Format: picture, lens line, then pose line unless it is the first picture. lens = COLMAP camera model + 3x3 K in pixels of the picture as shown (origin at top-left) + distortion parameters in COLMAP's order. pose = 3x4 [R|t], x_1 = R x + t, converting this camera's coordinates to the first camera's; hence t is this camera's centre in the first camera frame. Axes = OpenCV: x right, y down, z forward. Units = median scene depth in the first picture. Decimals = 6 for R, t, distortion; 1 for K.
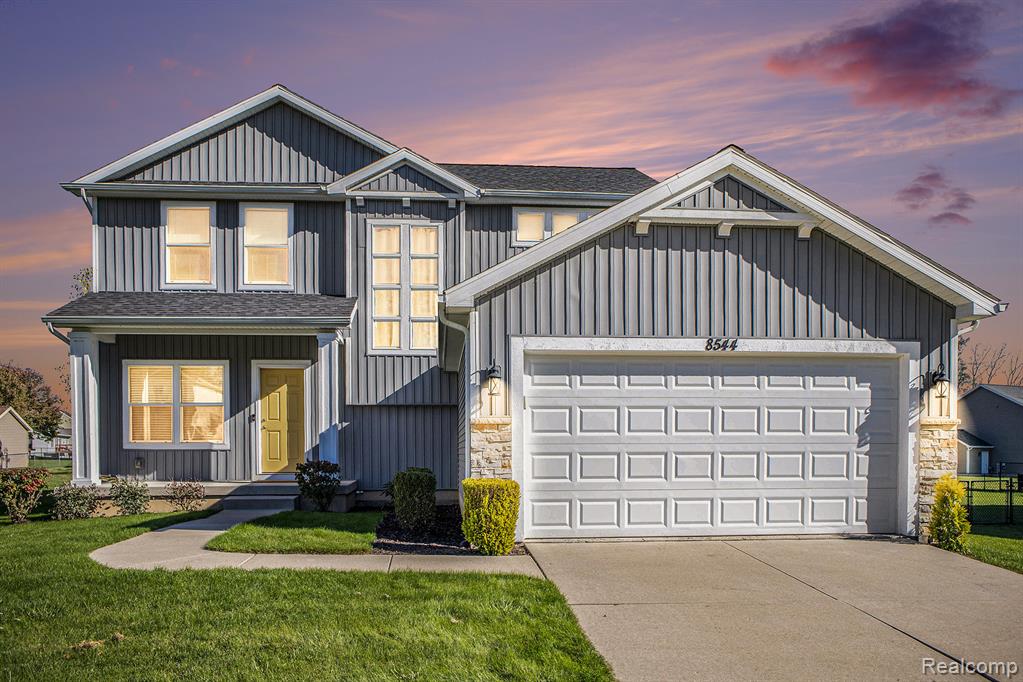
lens RADIAL K [[710.6, 0, 511.5], [0, 710.6, 358.6], [0, 0, 1]] dist [0.005094, 0.001369]
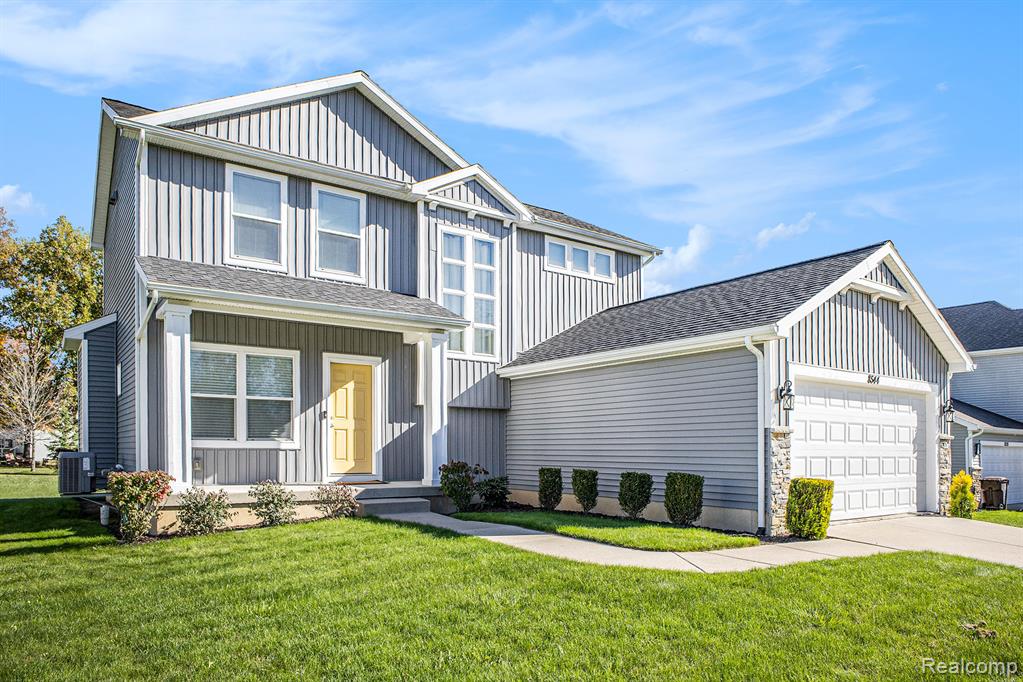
lens RADIAL K [[659.2, 0, 511.5], [0, 659.2, 341.0], [0, 0, 1]] dist [0.006493, 0.001147]
pose [[0.870328, 0.089205, 0.484326, -0.559808], [-0.072075, 0.995941, -0.053918, 0.015363], [-0.487170, 0.012019, 0.873225, 0.119680]]
